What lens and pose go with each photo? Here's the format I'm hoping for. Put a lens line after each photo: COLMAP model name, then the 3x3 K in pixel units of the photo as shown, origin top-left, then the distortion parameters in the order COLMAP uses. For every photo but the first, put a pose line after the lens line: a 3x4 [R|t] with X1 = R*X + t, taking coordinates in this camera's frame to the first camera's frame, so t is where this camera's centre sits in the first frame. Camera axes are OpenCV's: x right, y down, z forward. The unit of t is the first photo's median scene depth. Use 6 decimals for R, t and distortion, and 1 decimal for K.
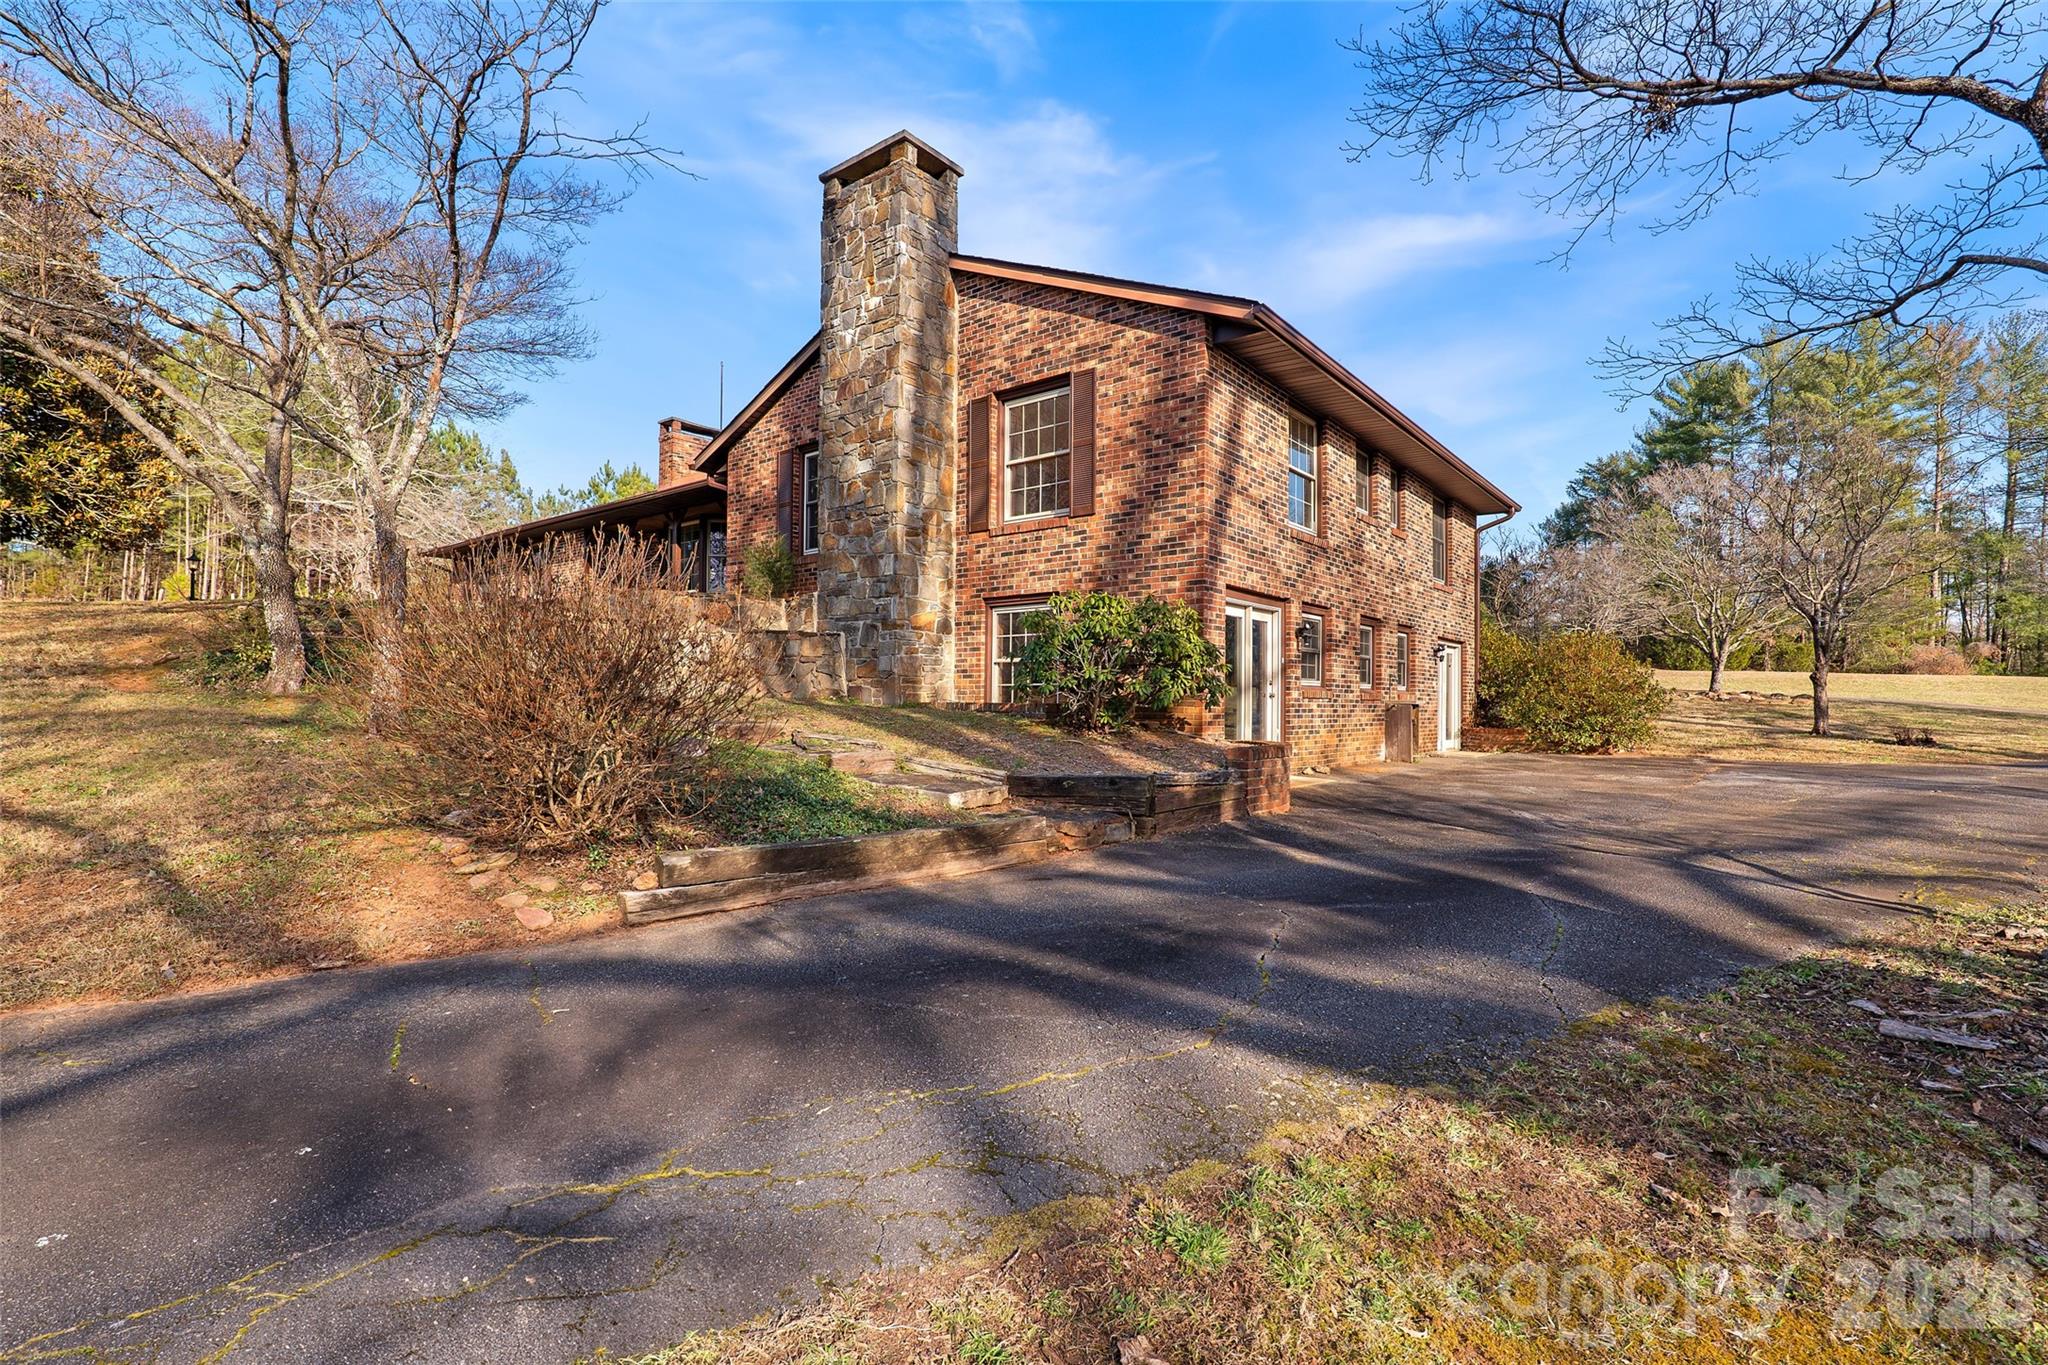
lens RADIAL K [[945.2, 0, 1035.5], [0, 945.2, 683.2], [0, 0, 1]] dist [-0.014029, 0.000030]
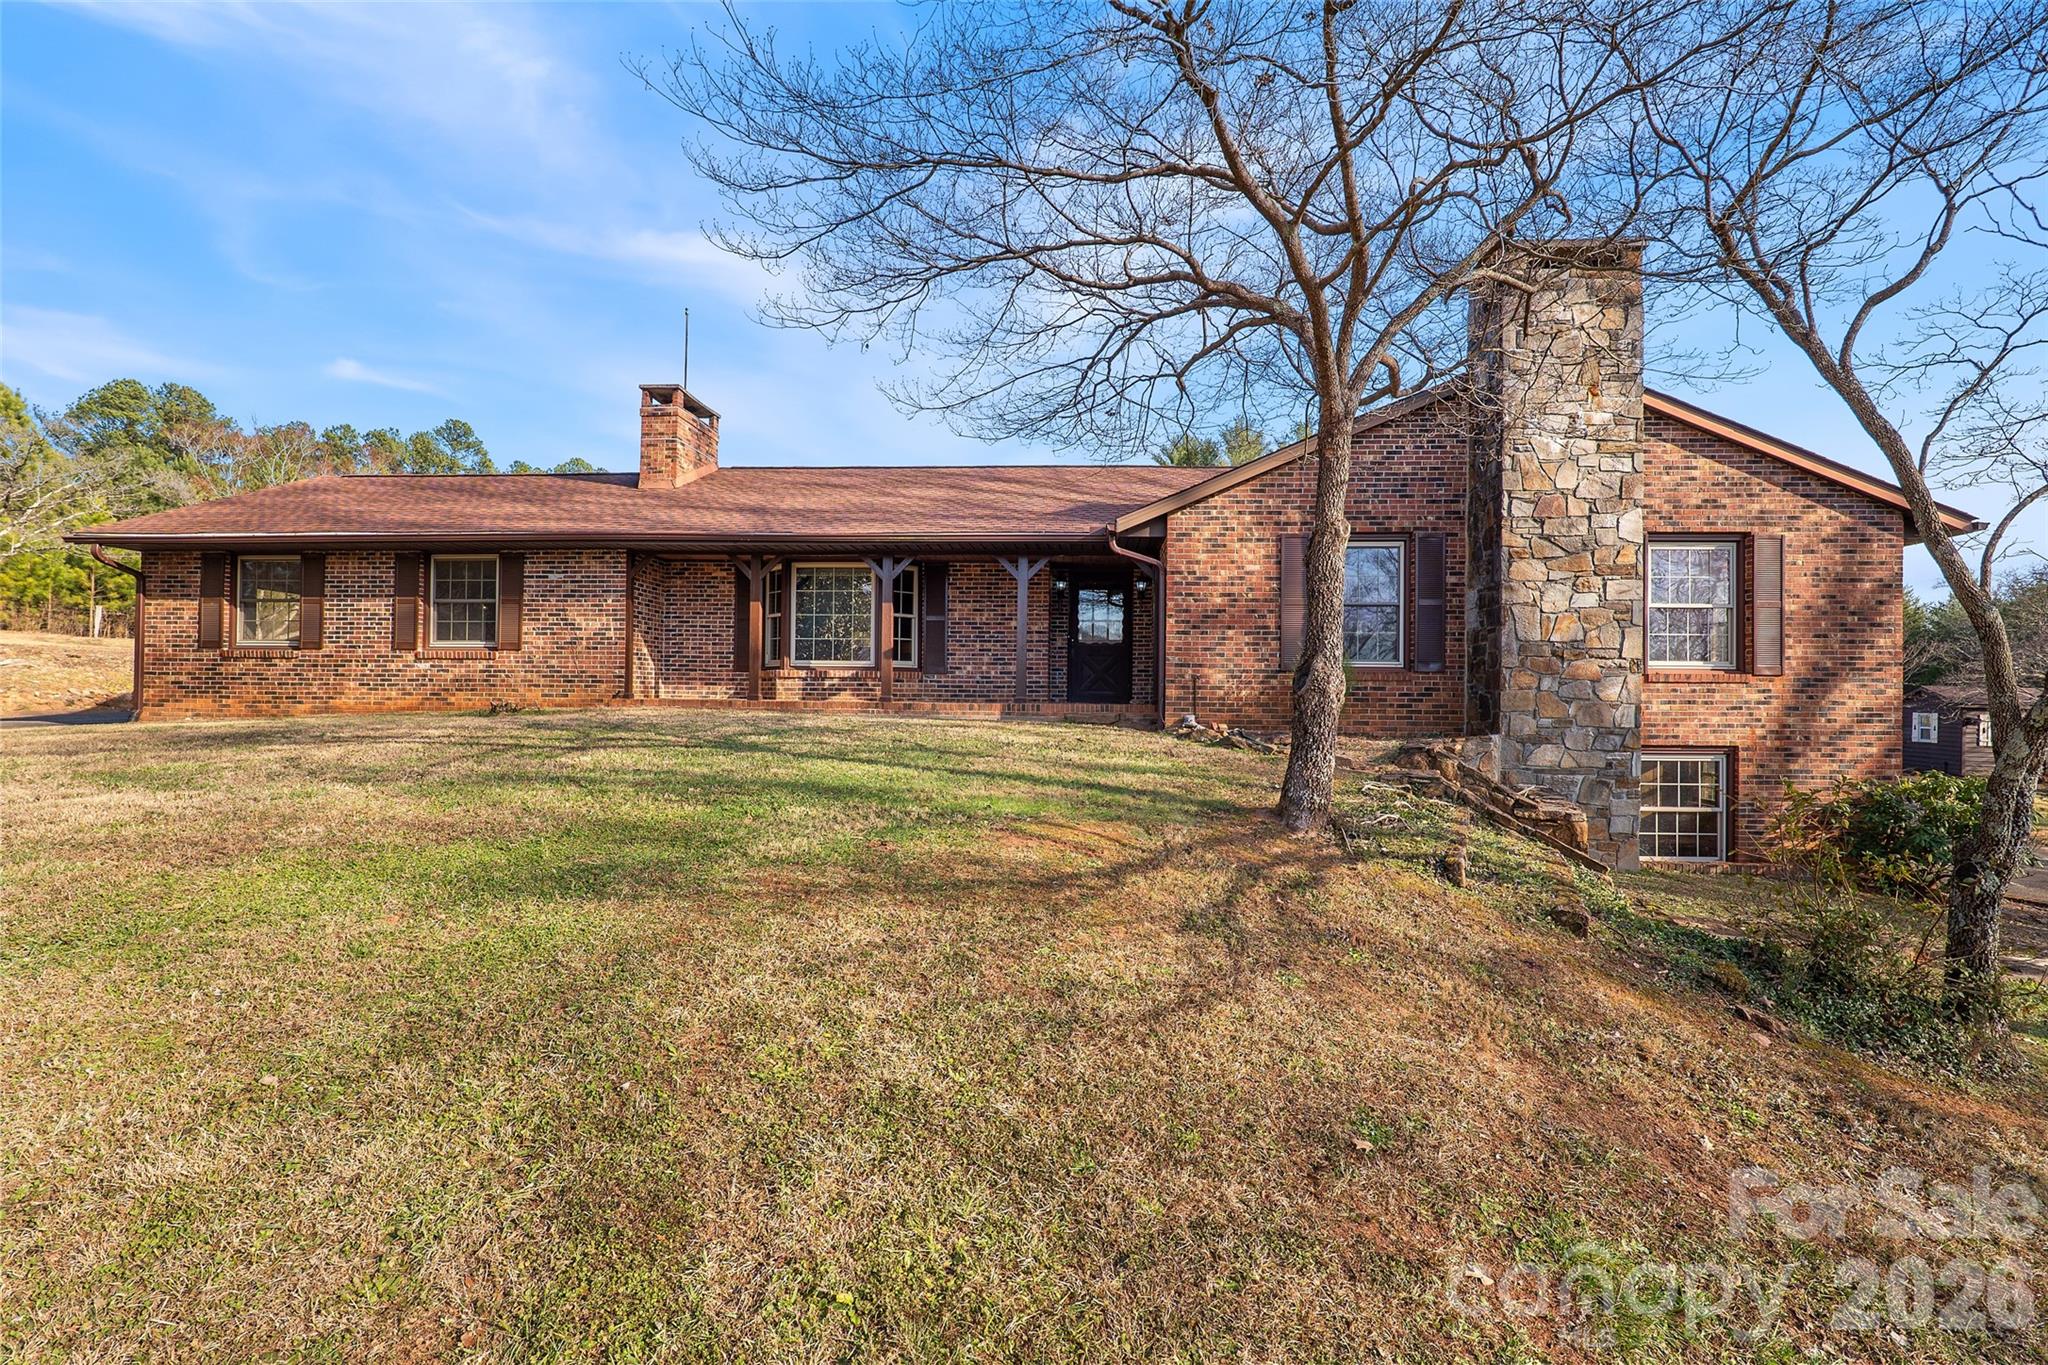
lens RADIAL K [[945.2, 0, 1035.5], [0, 945.2, 683.2], [0, 0, 1]] dist [-0.014029, 0.000030]
pose [[0.821446, 0.009458, 0.570208, -1.194693], [-0.018418, 0.999781, 0.009951, -0.163298], [-0.569989, -0.018676, 0.821440, 0.610177]]
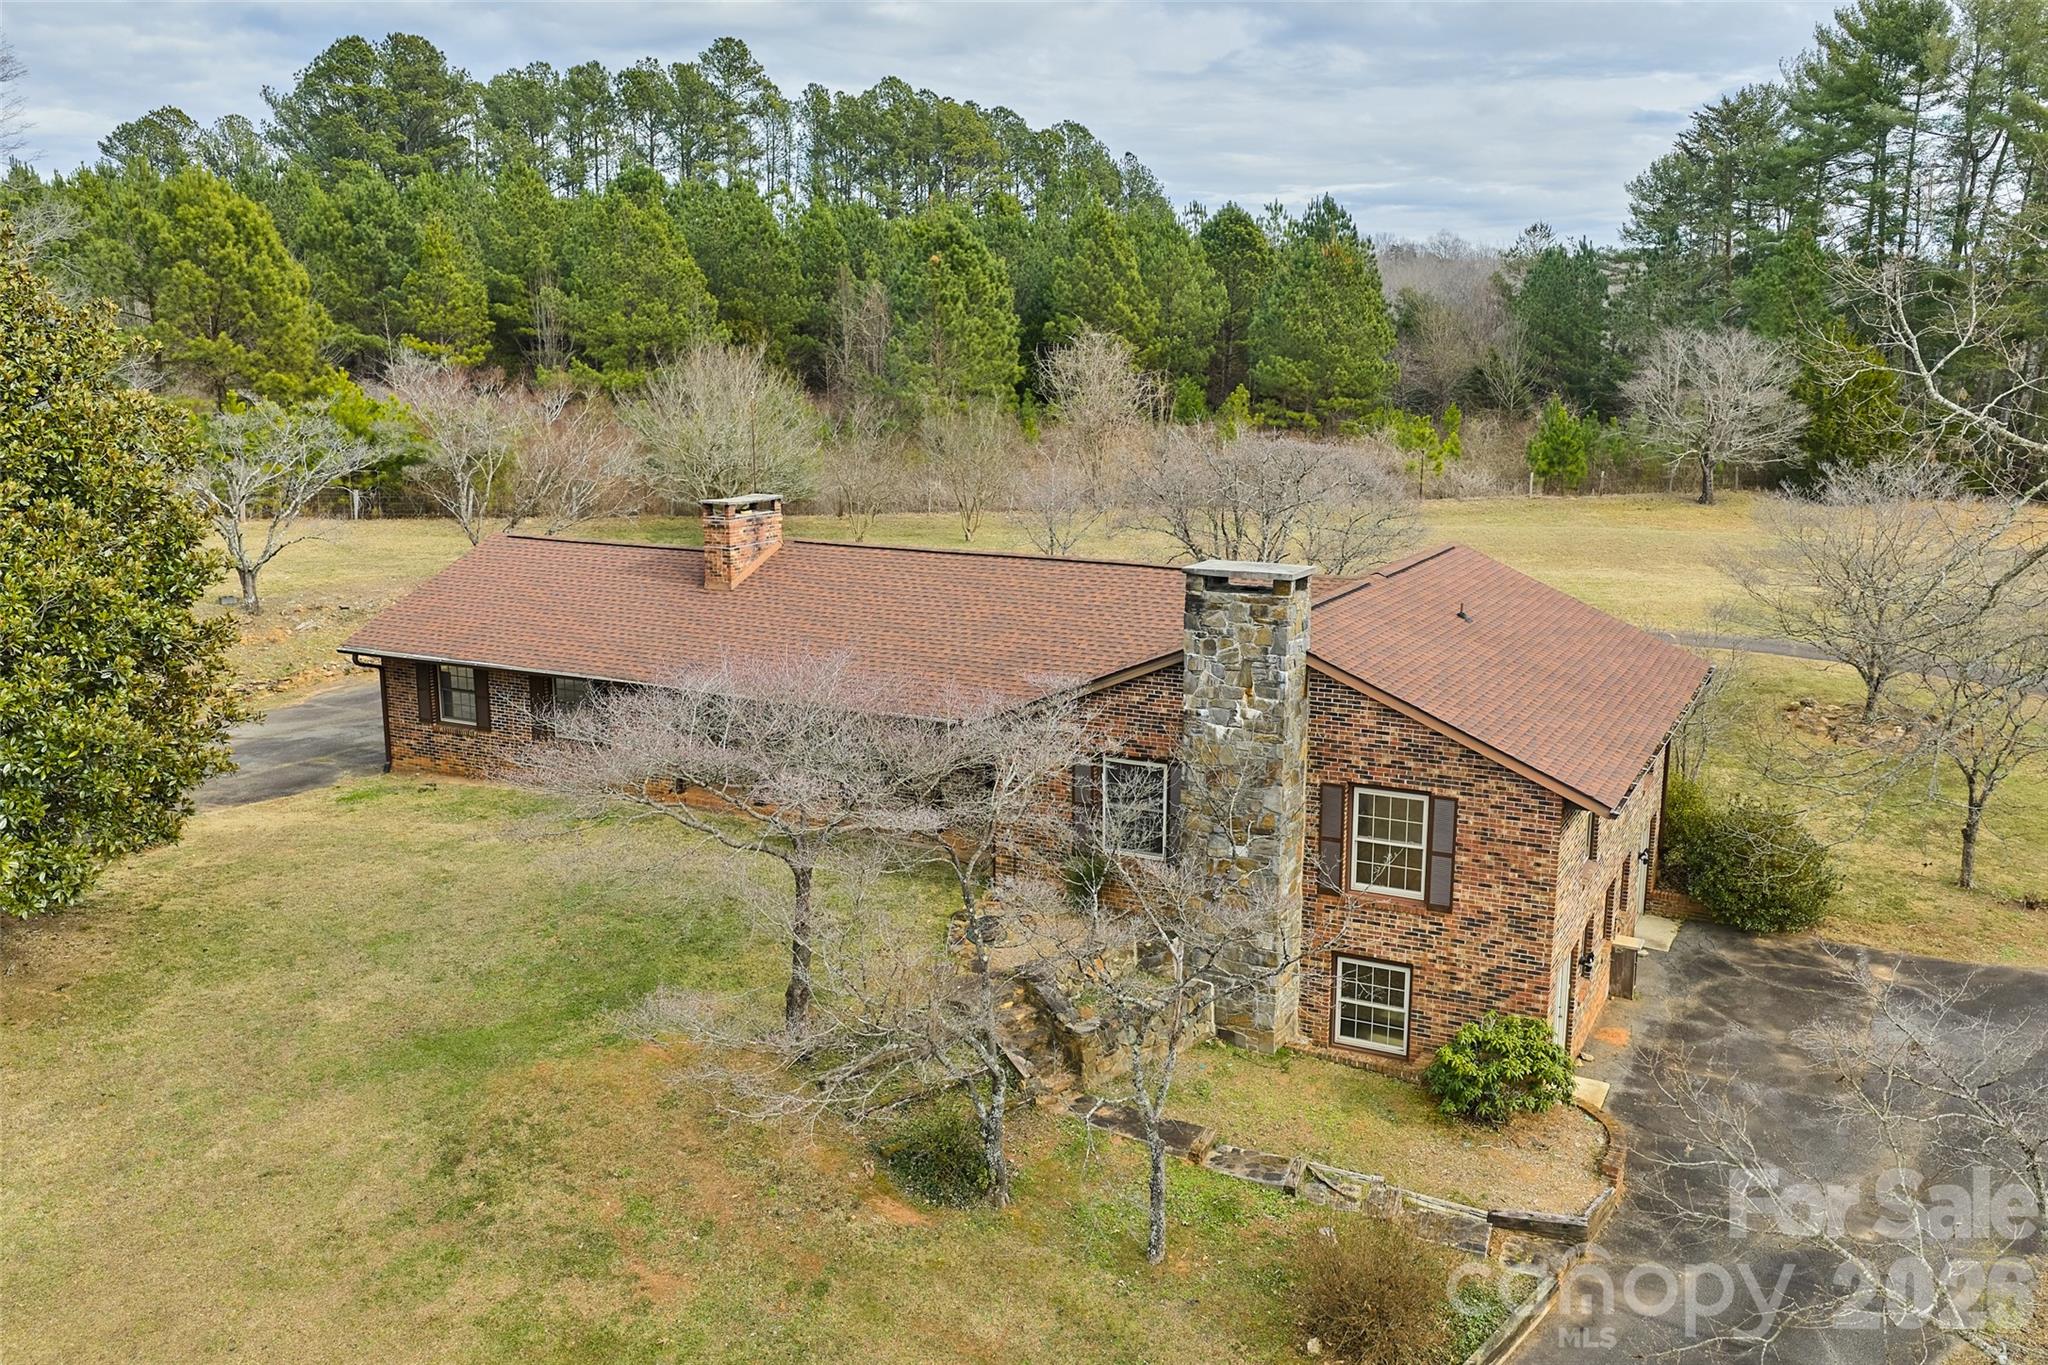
lens RADIAL K [[1688.6, 0, 1024.0], [0, 1688.6, 682.5], [0, 0, 1]] dist [0.003394, 0.001858]
pose [[0.982700, -0.045296, 0.179581, -0.855866], [0.004614, 0.975318, 0.220757, -0.949553], [-0.185148, -0.216109, 0.958654, -0.932601]]
